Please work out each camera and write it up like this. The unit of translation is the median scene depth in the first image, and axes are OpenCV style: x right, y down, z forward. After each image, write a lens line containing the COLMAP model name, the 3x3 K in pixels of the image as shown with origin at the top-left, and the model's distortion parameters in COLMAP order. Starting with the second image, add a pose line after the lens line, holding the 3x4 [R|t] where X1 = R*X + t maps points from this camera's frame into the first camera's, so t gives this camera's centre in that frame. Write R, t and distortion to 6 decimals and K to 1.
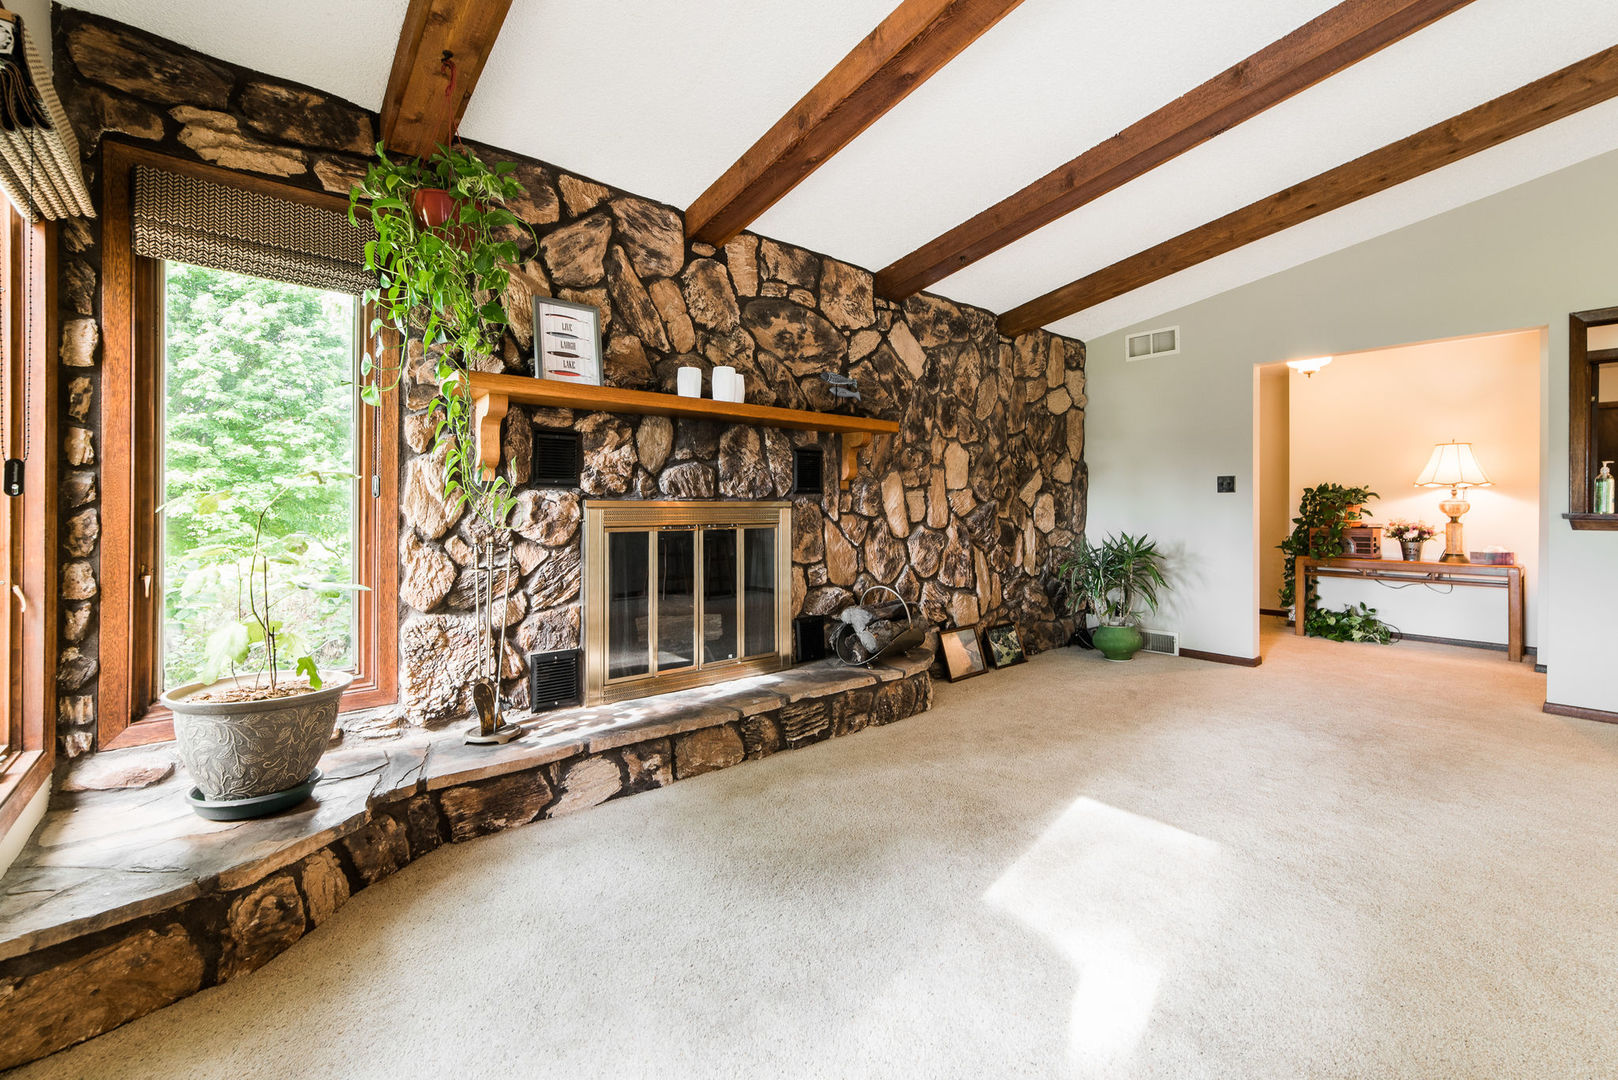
lens RADIAL K [[674.5, 0, 869.2], [0, 674.5, 500.7], [0, 0, 1]] dist [-0.001371, -0.000260]
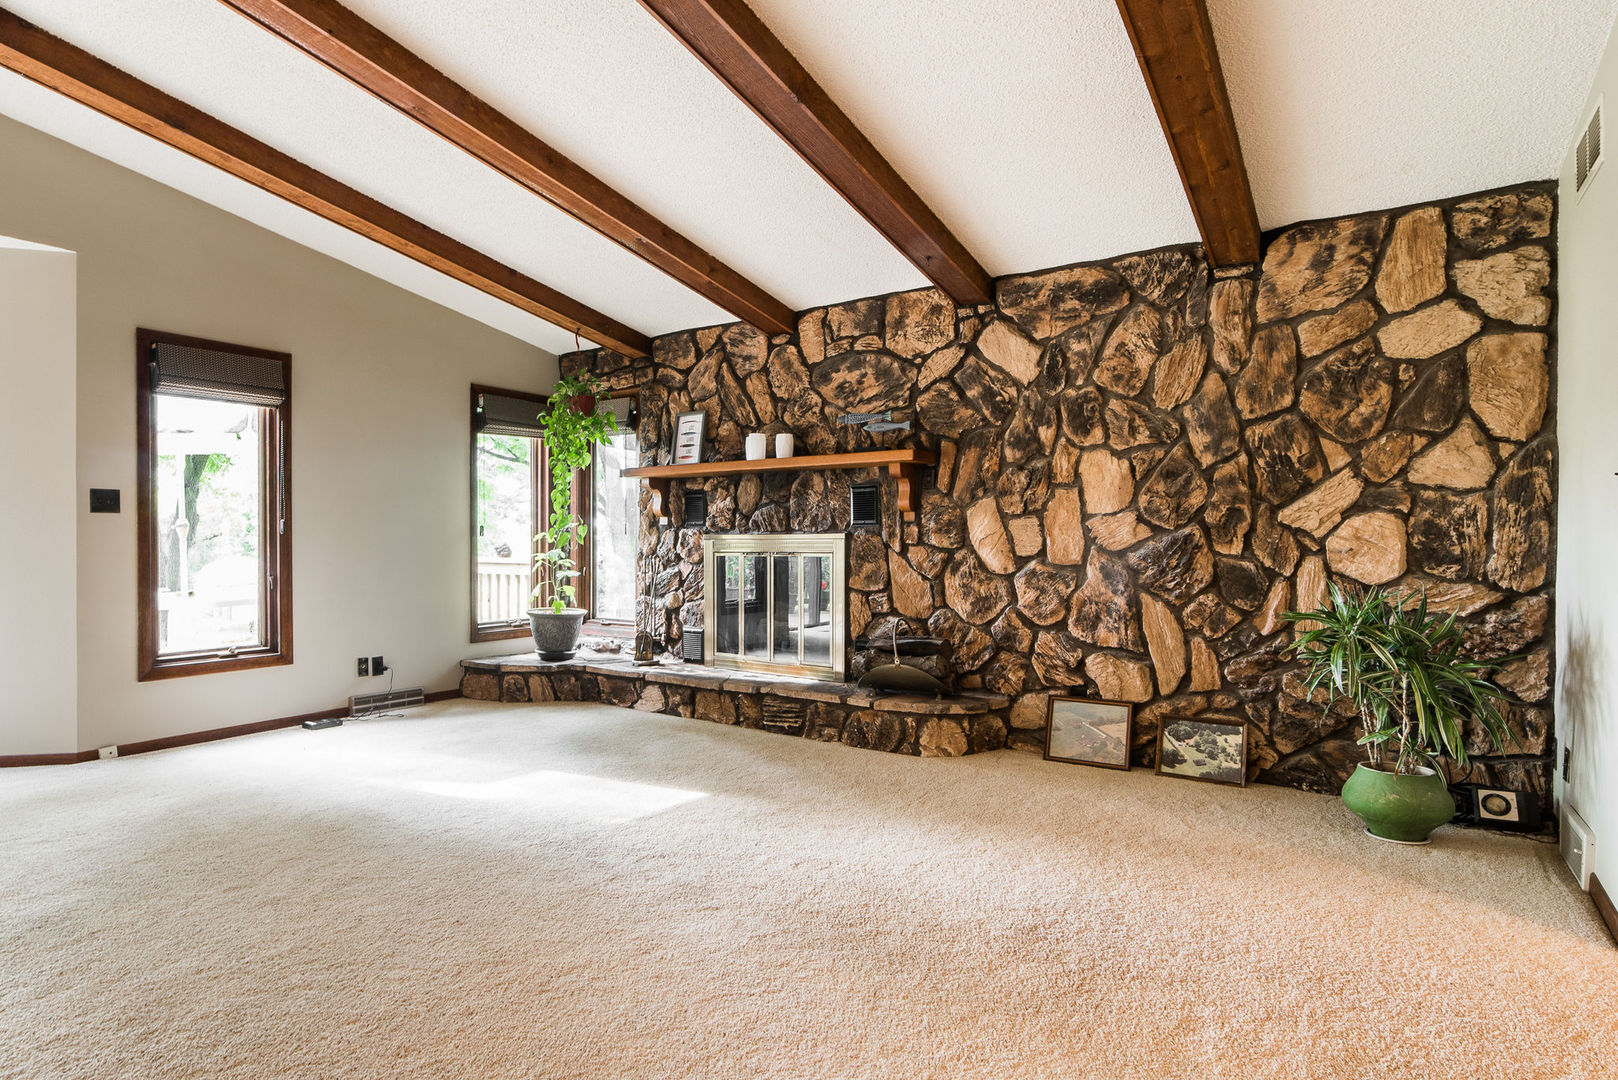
lens RADIAL K [[884.3, 0, 809.0], [0, 884.3, 540.0], [0, 0, 1]] dist [-0.005246, -0.000728]
pose [[0.234946, -0.001416, -0.972007, 1.203803], [0.011093, 0.999938, 0.001224, 0.008855], [0.971945, -0.011070, 0.234947, 0.553556]]
